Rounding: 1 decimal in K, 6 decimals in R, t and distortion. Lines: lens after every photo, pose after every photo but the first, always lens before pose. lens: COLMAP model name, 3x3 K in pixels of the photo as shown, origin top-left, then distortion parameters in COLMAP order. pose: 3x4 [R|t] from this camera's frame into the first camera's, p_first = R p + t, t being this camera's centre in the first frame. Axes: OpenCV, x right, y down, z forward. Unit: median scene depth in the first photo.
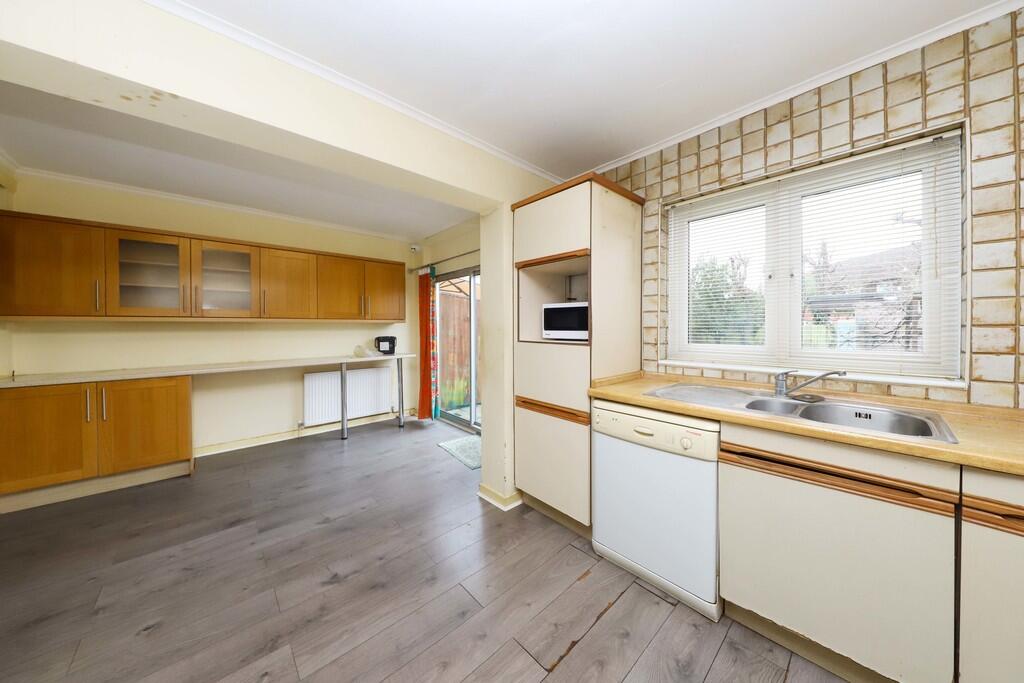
lens RADIAL K [[336.4, 0, 513.8], [0, 336.4, 326.0], [0, 0, 1]] dist [-0.002657, -0.000199]
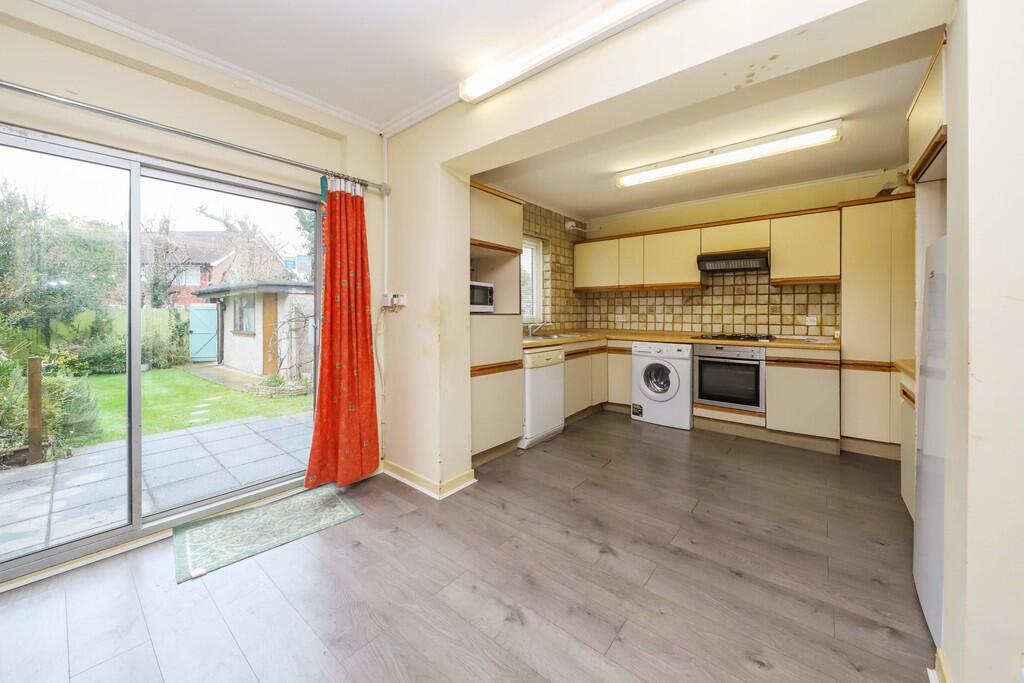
lens RADIAL K [[374.0, 0, 510.2], [0, 374.0, 316.0], [0, 0, 1]] dist [0.000177, -0.000075]
pose [[-0.143362, -0.010184, 0.989618, -1.576310], [0.000677, 0.999946, 0.010388, 0.050684], [-0.989670, 0.002159, -0.143347, 1.434572]]
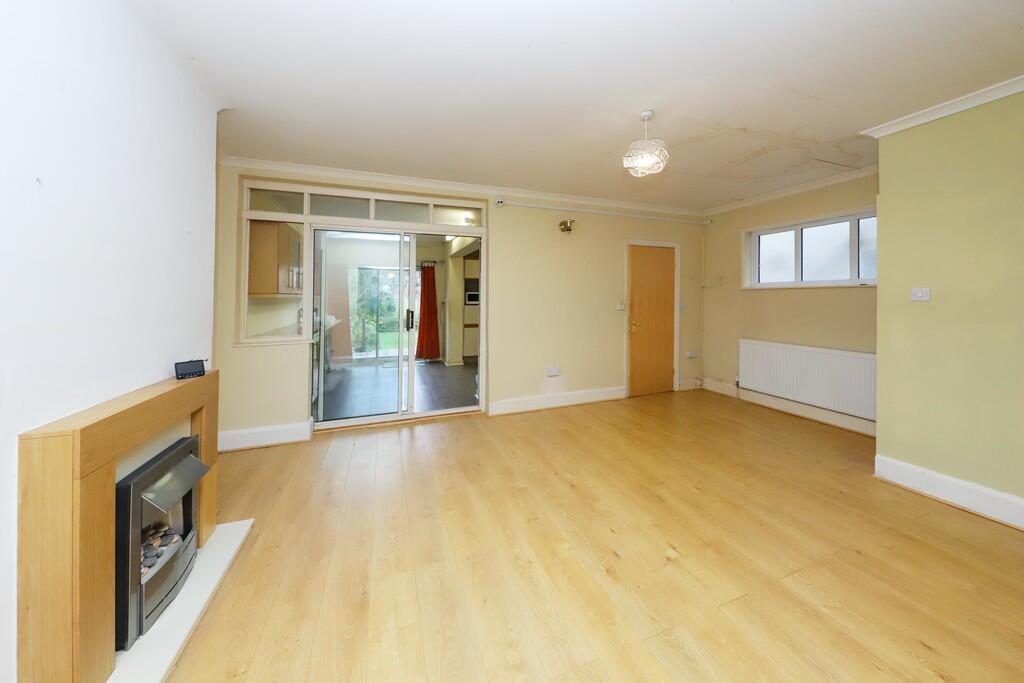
lens RADIAL K [[336.4, 0, 509.9], [0, 336.4, 294.1], [0, 0, 1]] dist [-0.002657, -0.000199]
pose [[0.367245, 0.013380, 0.930028, -3.614874], [0.003974, 0.999865, -0.015954, -0.013171], [-0.930116, 0.009555, 0.367142, -0.721969]]
